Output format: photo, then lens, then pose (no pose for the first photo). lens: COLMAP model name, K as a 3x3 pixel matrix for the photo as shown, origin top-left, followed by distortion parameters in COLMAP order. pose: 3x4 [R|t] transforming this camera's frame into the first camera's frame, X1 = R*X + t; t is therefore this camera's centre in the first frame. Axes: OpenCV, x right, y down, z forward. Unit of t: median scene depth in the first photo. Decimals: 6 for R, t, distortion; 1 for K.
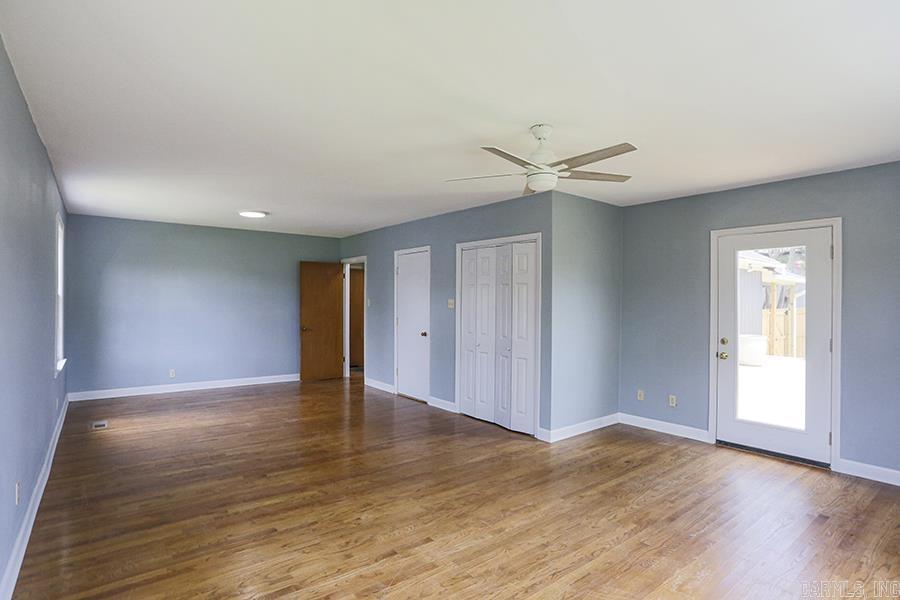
lens RADIAL K [[469.3, 0, 445.5], [0, 469.3, 305.3], [0, 0, 1]] dist [-0.053152, 0.022376]
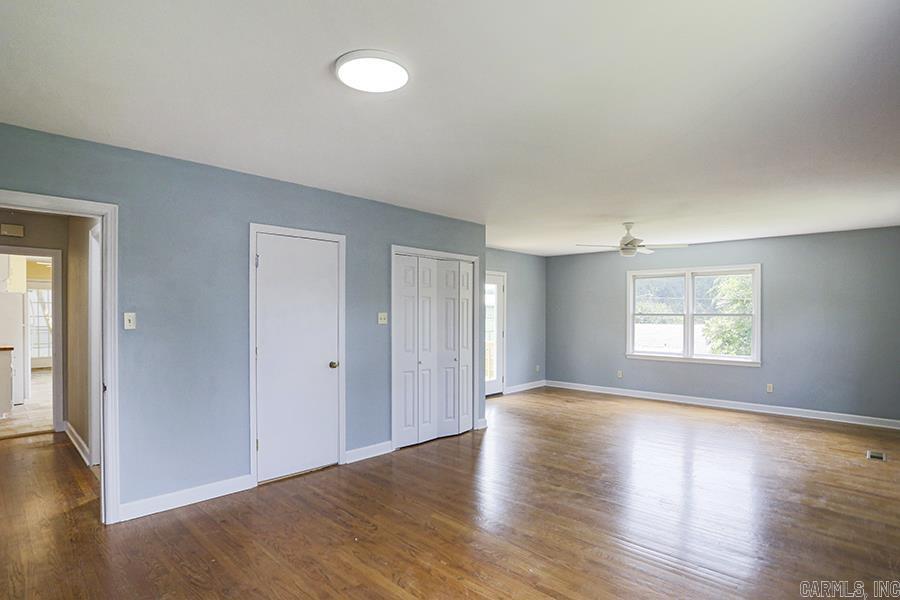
lens RADIAL K [[469.3, 0, 445.5], [0, 469.3, 305.3], [0, 0, 1]] dist [-0.053152, 0.022376]
pose [[-0.134875, 0.002135, 0.990860, -0.839494], [-0.000019, 0.999998, -0.002157, -0.025263], [-0.990863, -0.000309, -0.134875, 1.069142]]
